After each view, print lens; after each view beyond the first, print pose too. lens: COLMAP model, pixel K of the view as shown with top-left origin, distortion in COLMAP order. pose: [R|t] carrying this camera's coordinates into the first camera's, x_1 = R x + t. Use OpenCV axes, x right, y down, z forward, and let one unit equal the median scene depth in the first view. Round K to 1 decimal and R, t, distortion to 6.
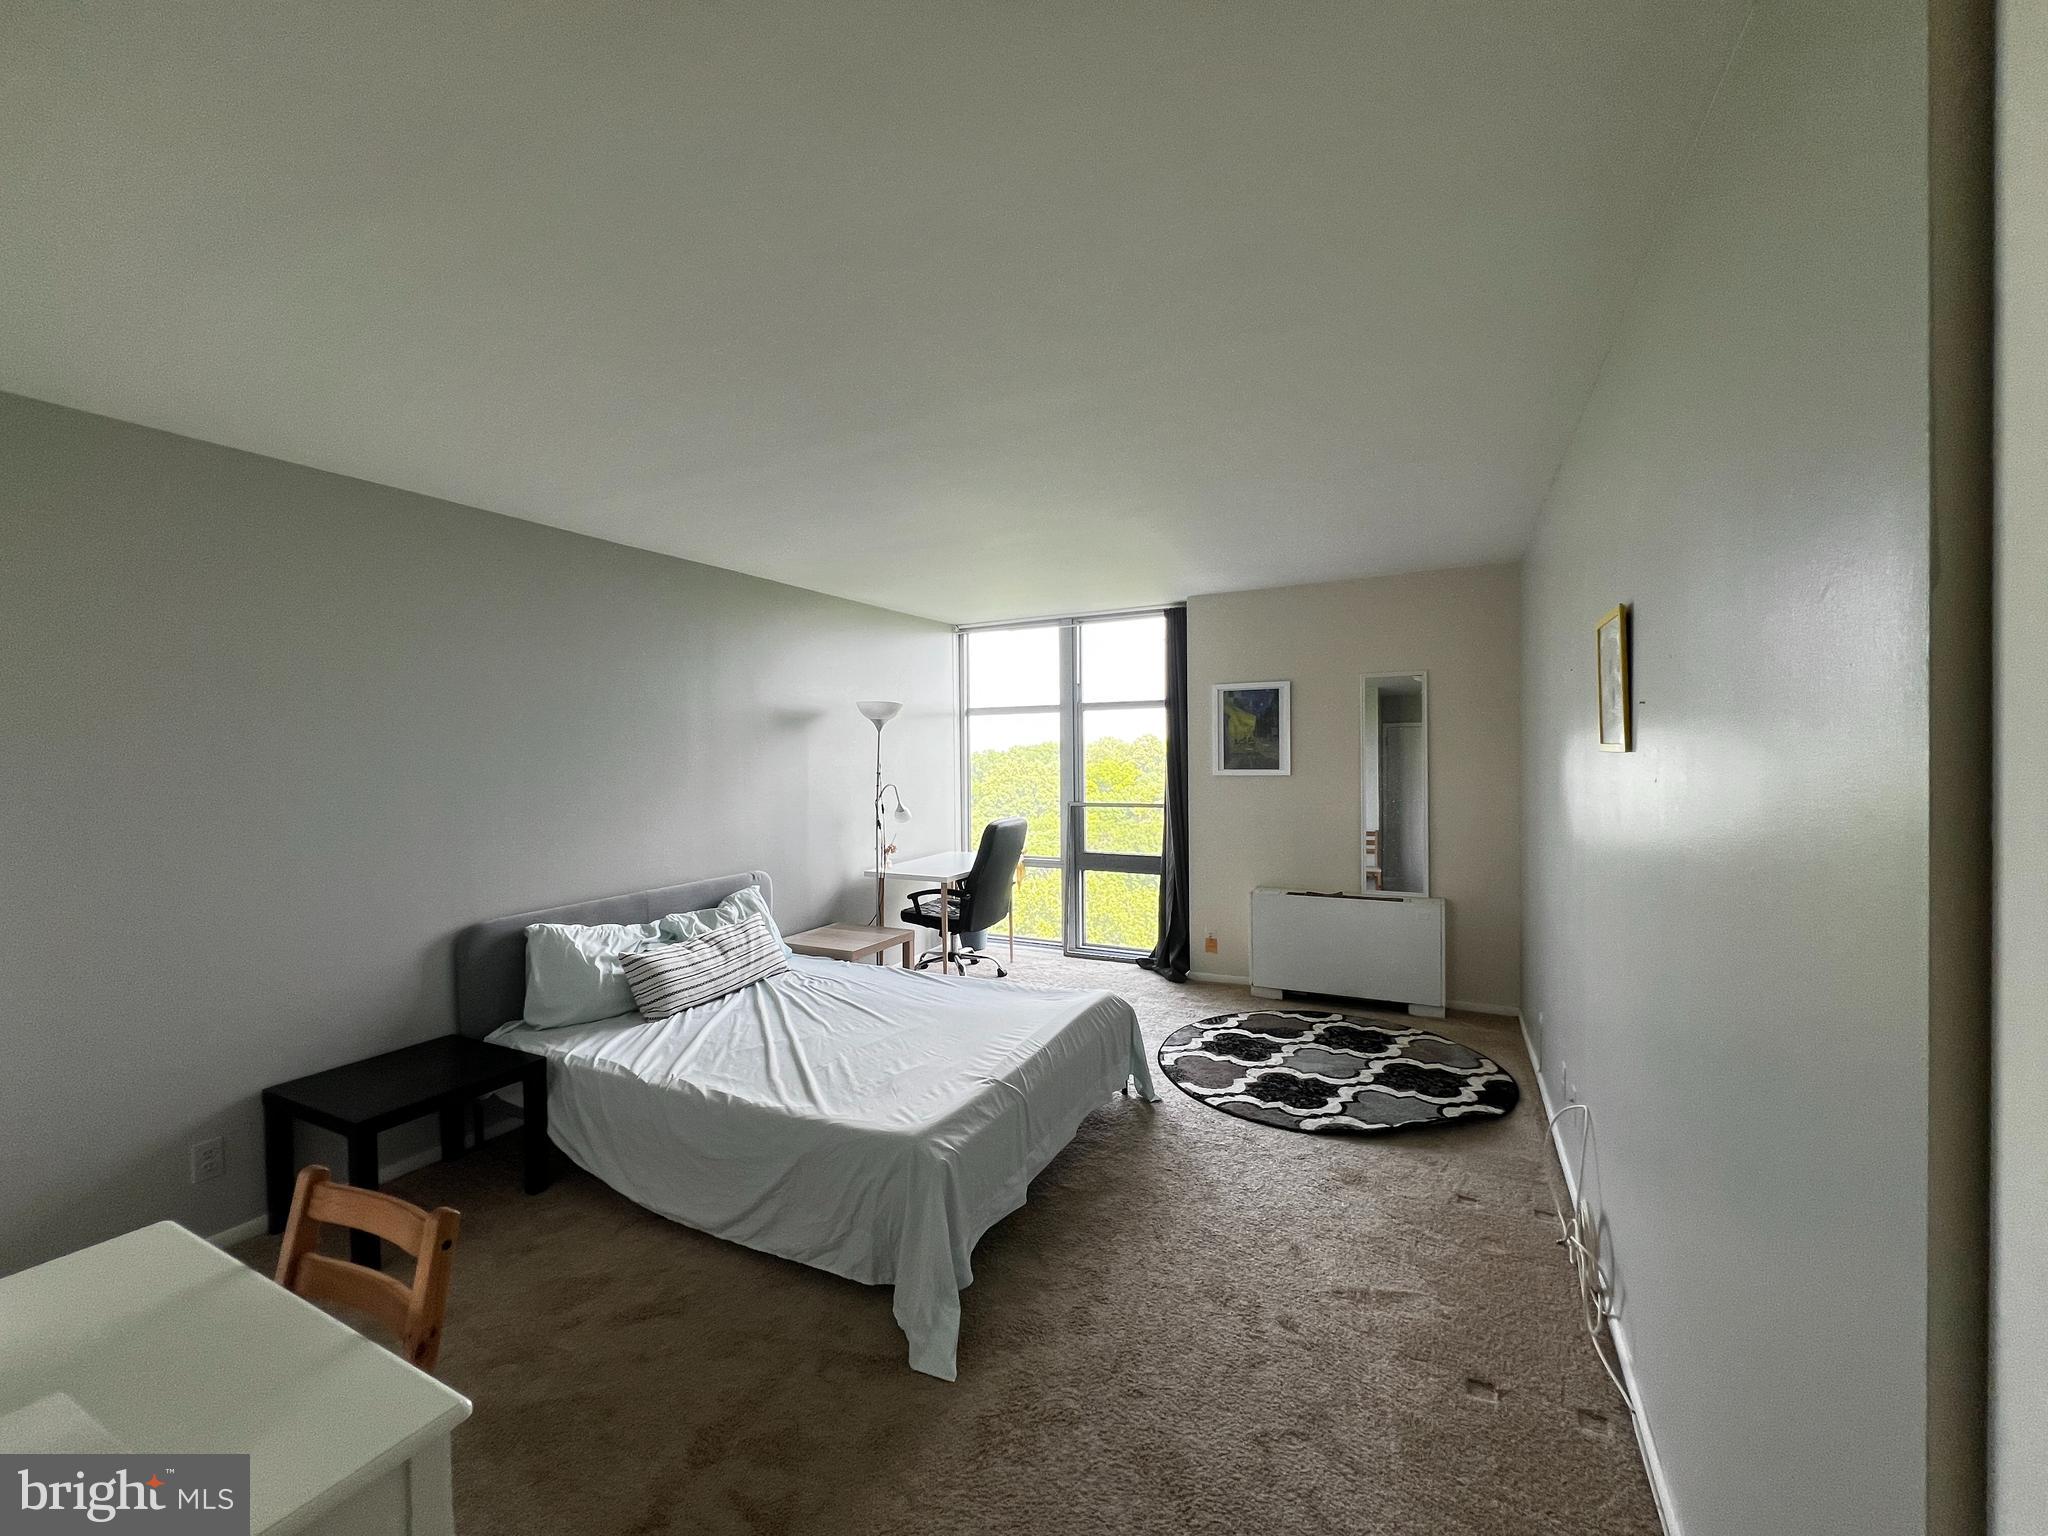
lens RADIAL K [[818.5, 0, 1025.7], [0, 818.5, 762.5], [0, 0, 1]] dist [0.003304, 0.000313]
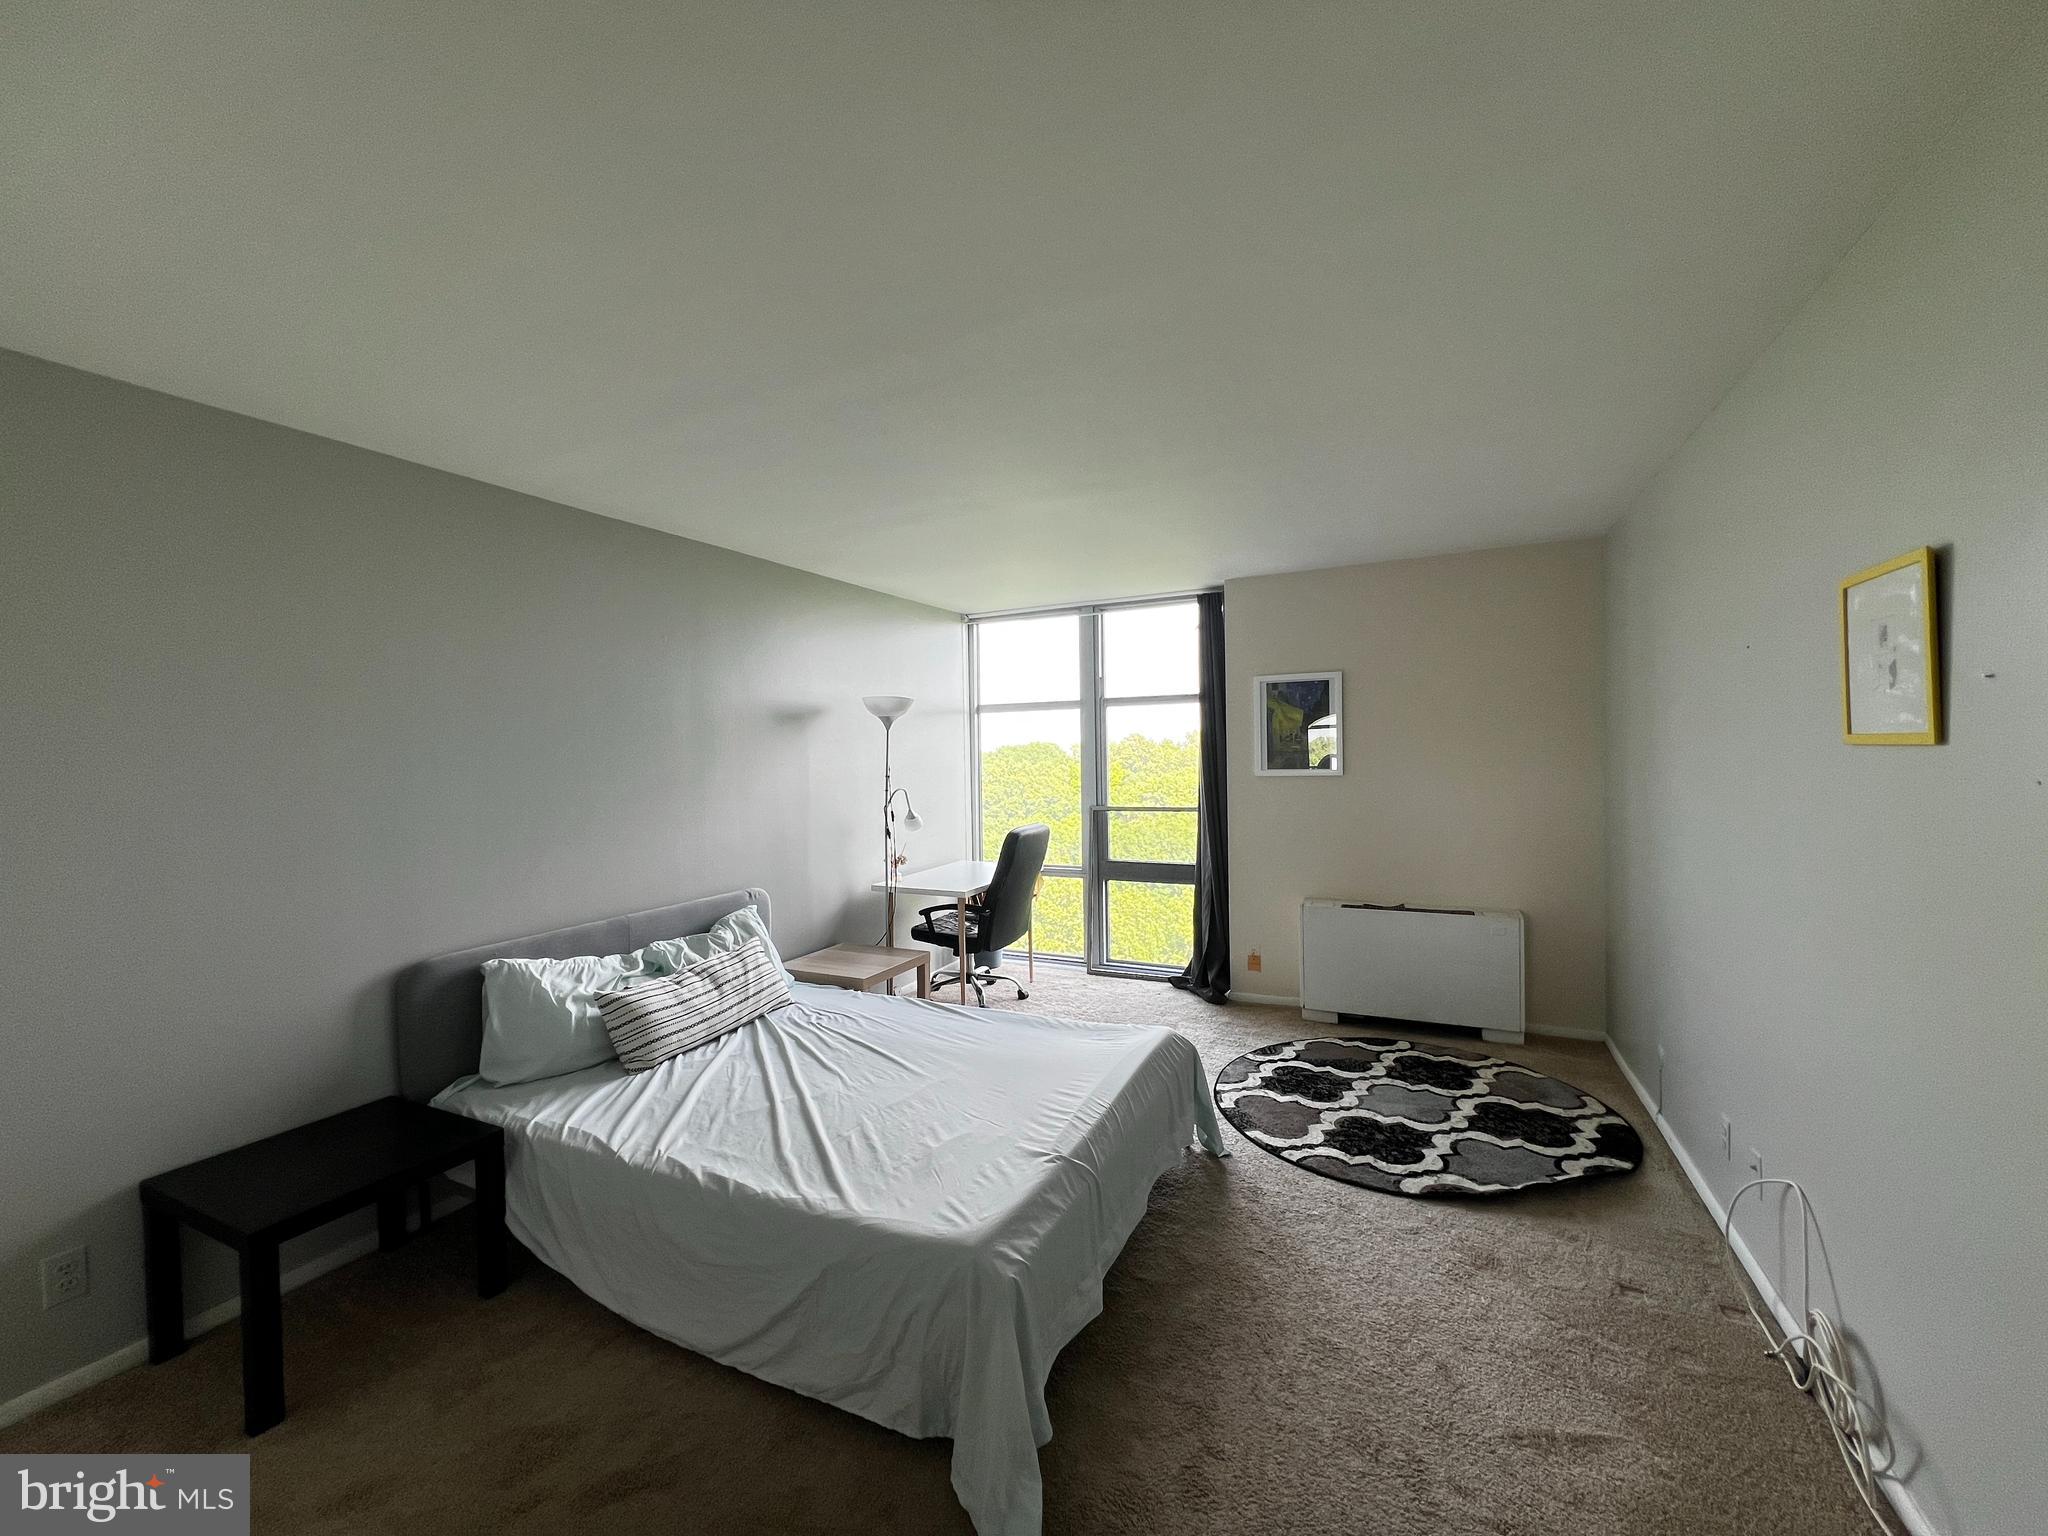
lens RADIAL K [[818.5, 0, 1024.0], [0, 818.5, 764.8], [0, 0, 1]] dist [0.003304, 0.000313]
pose [[0.999869, -0.006941, 0.014627, -0.066271], [0.006914, 0.999974, 0.001854, -0.000291], [-0.014639, -0.001753, 0.999891, 0.154242]]
